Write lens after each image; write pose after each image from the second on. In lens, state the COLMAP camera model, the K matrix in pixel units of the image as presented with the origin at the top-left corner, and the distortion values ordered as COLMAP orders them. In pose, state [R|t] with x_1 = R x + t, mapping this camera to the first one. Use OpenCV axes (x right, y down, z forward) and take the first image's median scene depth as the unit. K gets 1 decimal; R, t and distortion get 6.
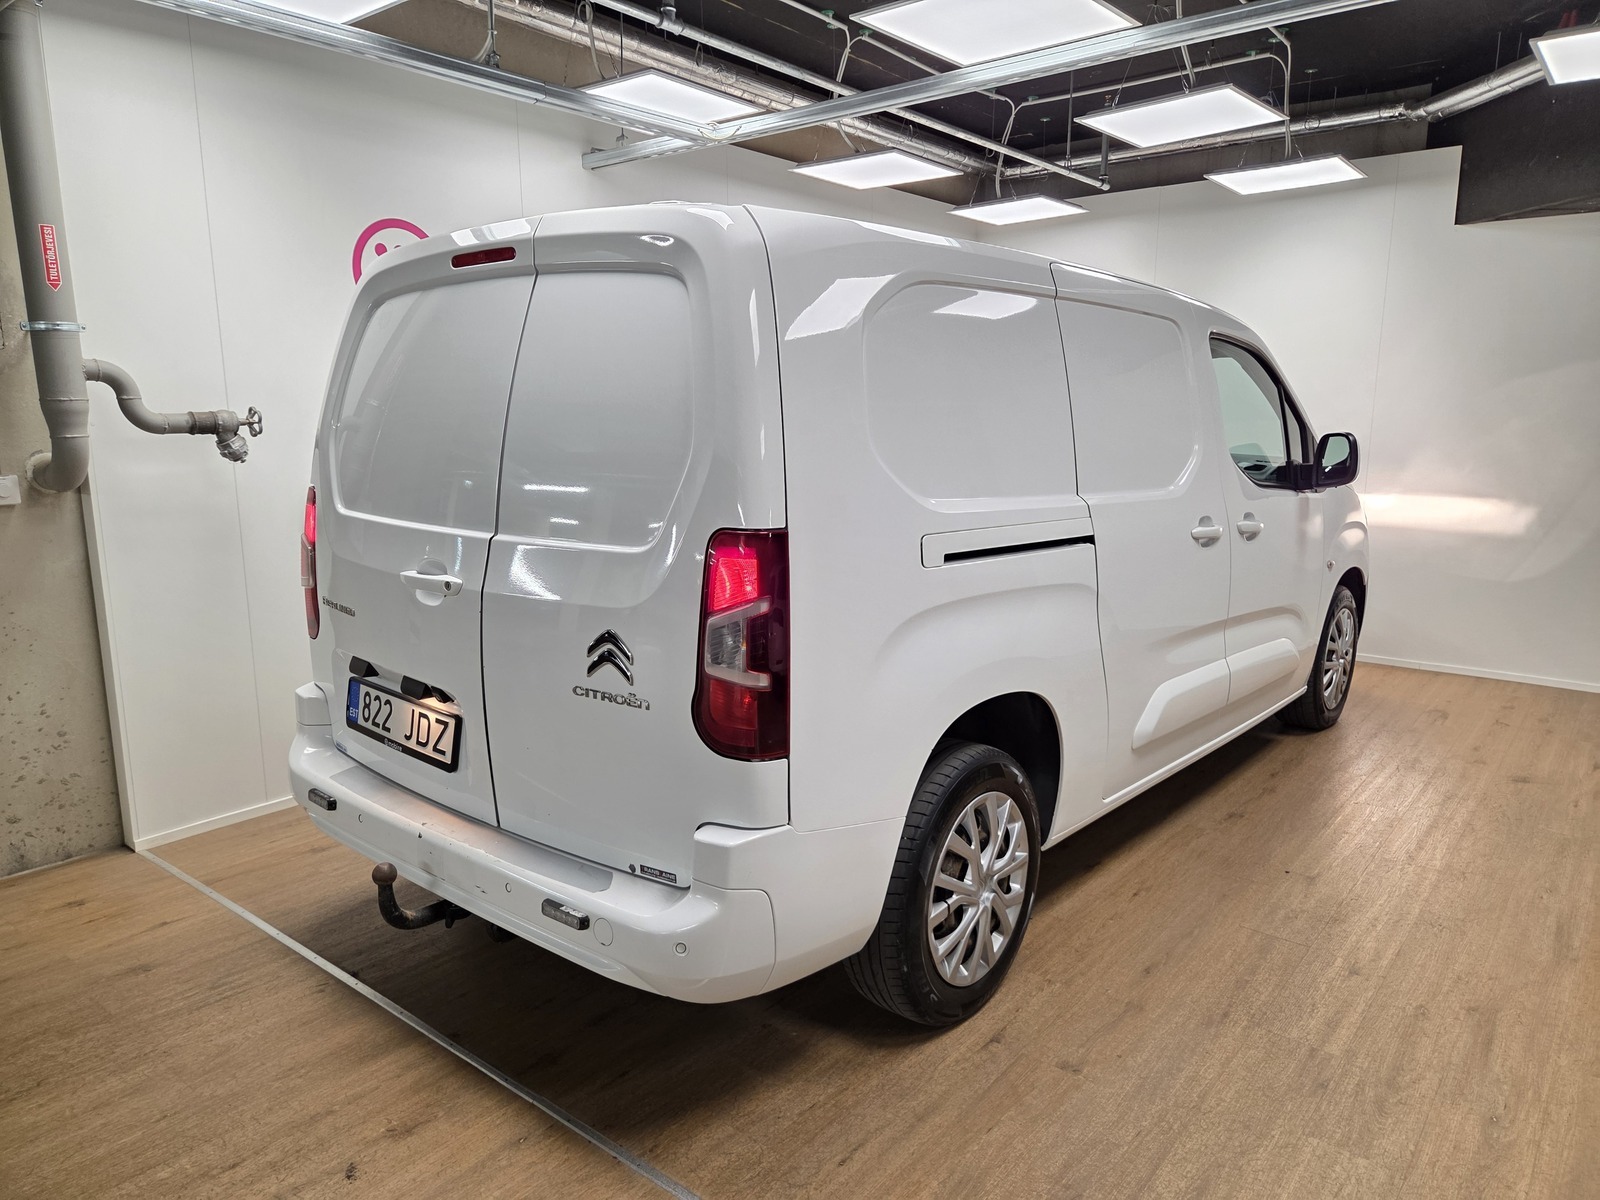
lens RADIAL K [[1066.4, 0, 800.0], [0, 1066.4, 600.0], [0, 0, 1]] dist [0.073276, -0.064332]
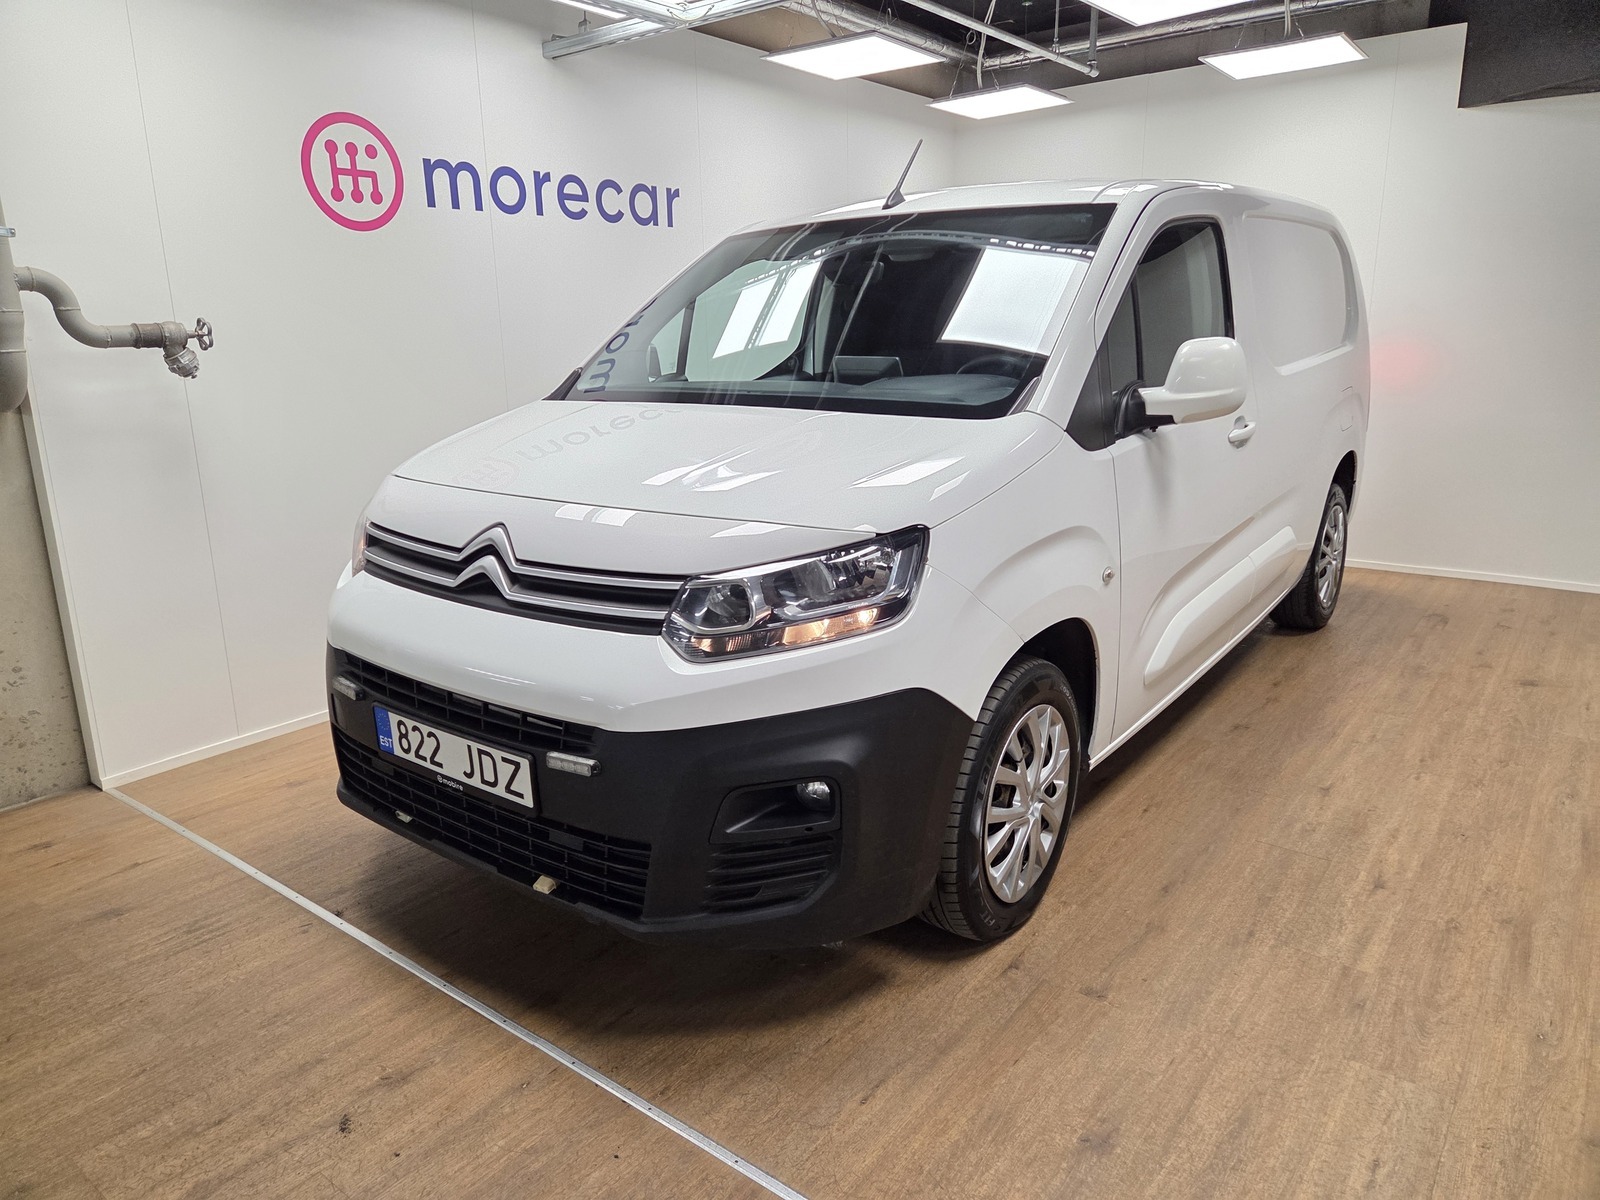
lens RADIAL K [[1064.1, 0, 780.0], [0, 1064.1, 580.6], [0, 0, 1]] dist [0.077127, -0.066631]
pose [[0.999717, -0.021261, 0.010660, -0.027973], [0.020630, 0.998211, 0.056125, 0.007664], [-0.011834, -0.055890, 0.998367, 0.064075]]
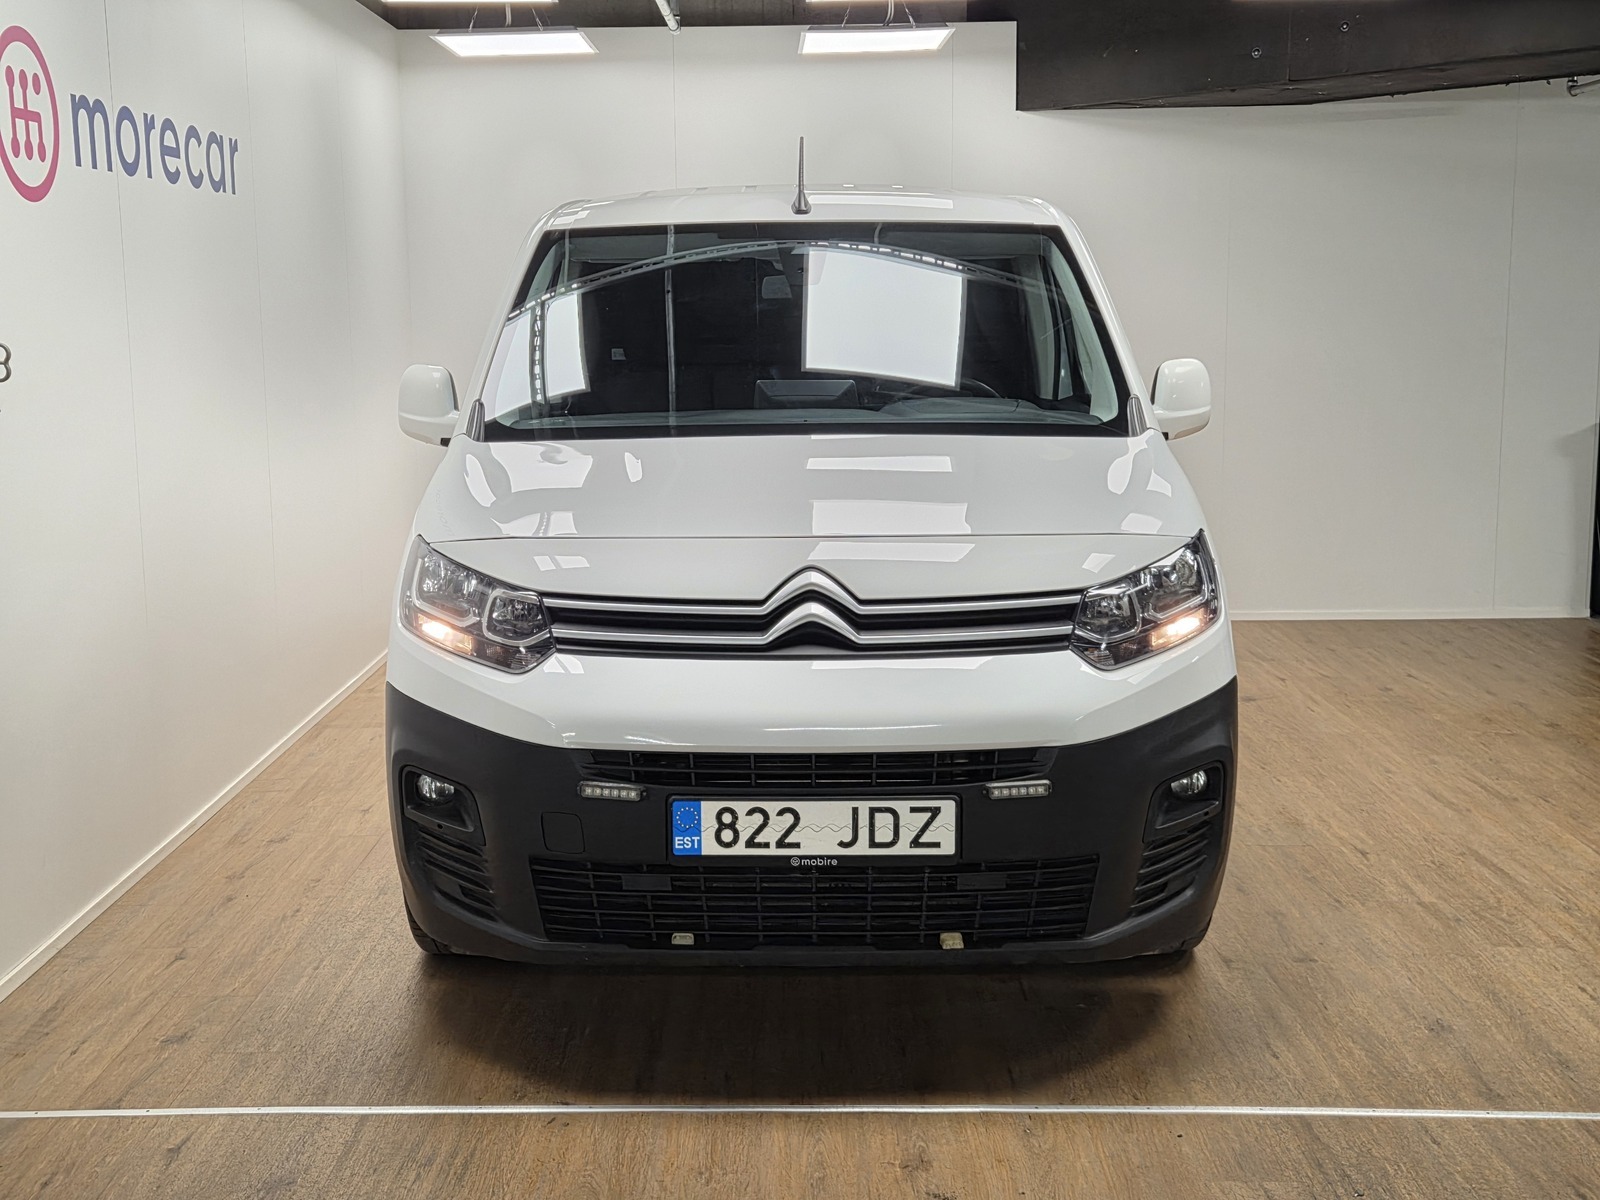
lens RADIAL K [[1888.0, 0, 777.6], [0, 1888.0, 566.5], [0, 0, 1]] dist [0.058566, -0.011925]
pose [[0.784507, -0.092153, 0.613234, -1.107295], [0.119537, 0.992823, -0.003728, 0.007860], [-0.608489, 0.076229, 0.789892, -0.135456]]
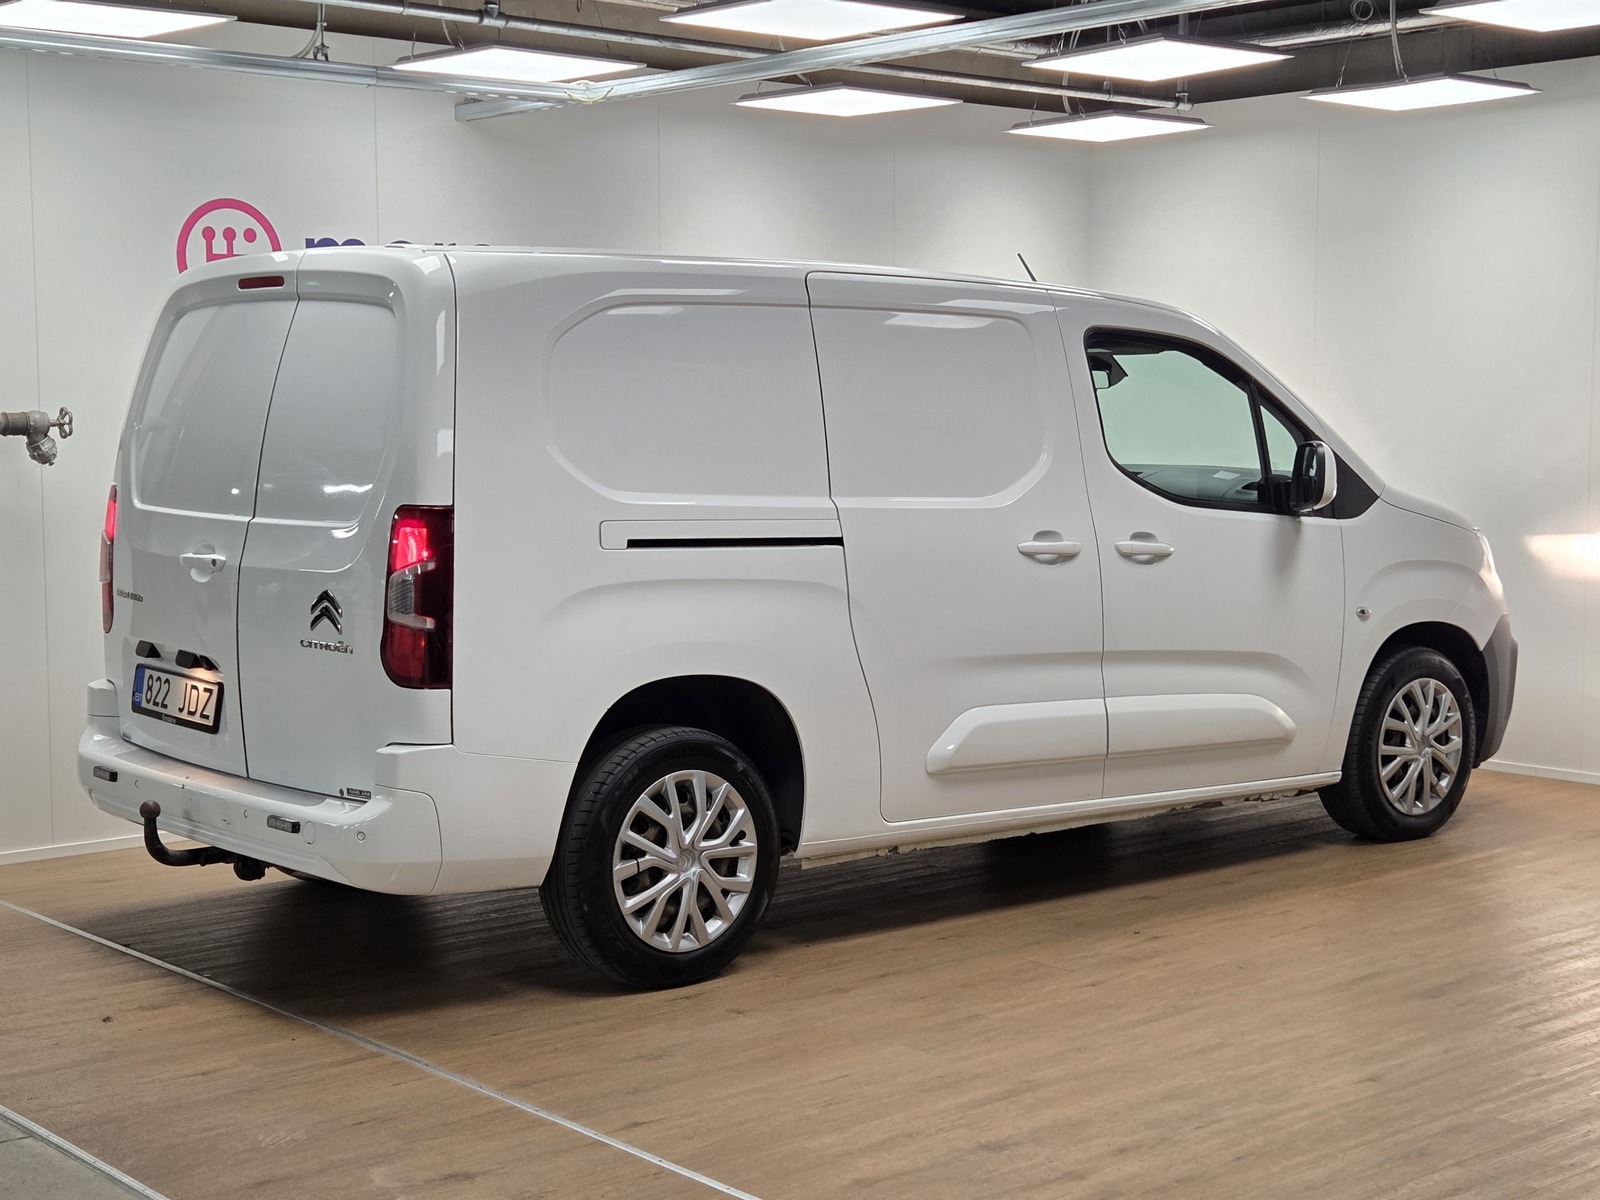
lens RADIAL K [[2390.7, 0, 800.0], [0, 2390.7, 600.0], [0, 0, 1]] dist [0.089266, -0.024281]
pose [[0.986755, 0.015688, -0.161455, 0.634584], [-0.030422, 0.995550, -0.089191, 0.212064], [0.159337, 0.092922, 0.982841, -1.281204]]
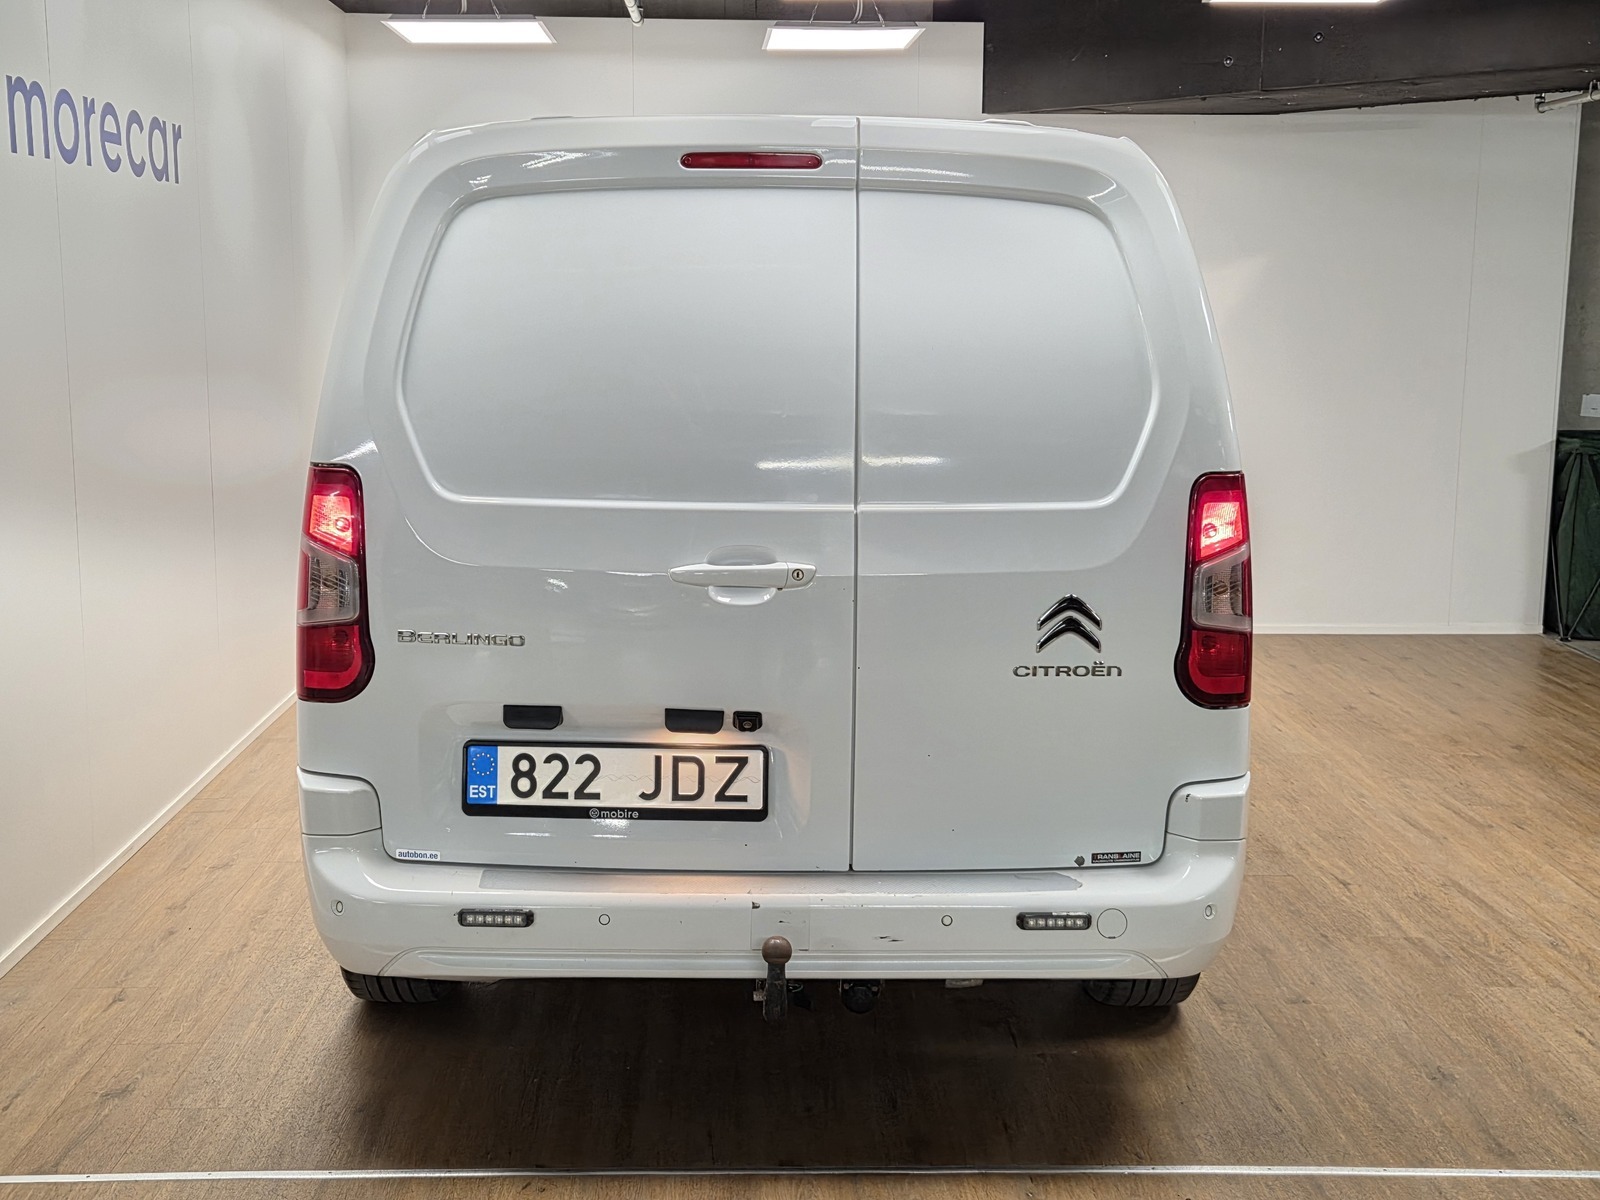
lens RADIAL K [[1878.8, 0, 804.8], [0, 1878.8, 580.7], [0, 0, 1]] dist [0.083834, -0.087462]
pose [[0.753330, -0.090456, 0.651392, -1.090869], [0.107944, 0.994069, 0.013206, -0.023291], [-0.648724, 0.060365, 0.758626, -0.049706]]
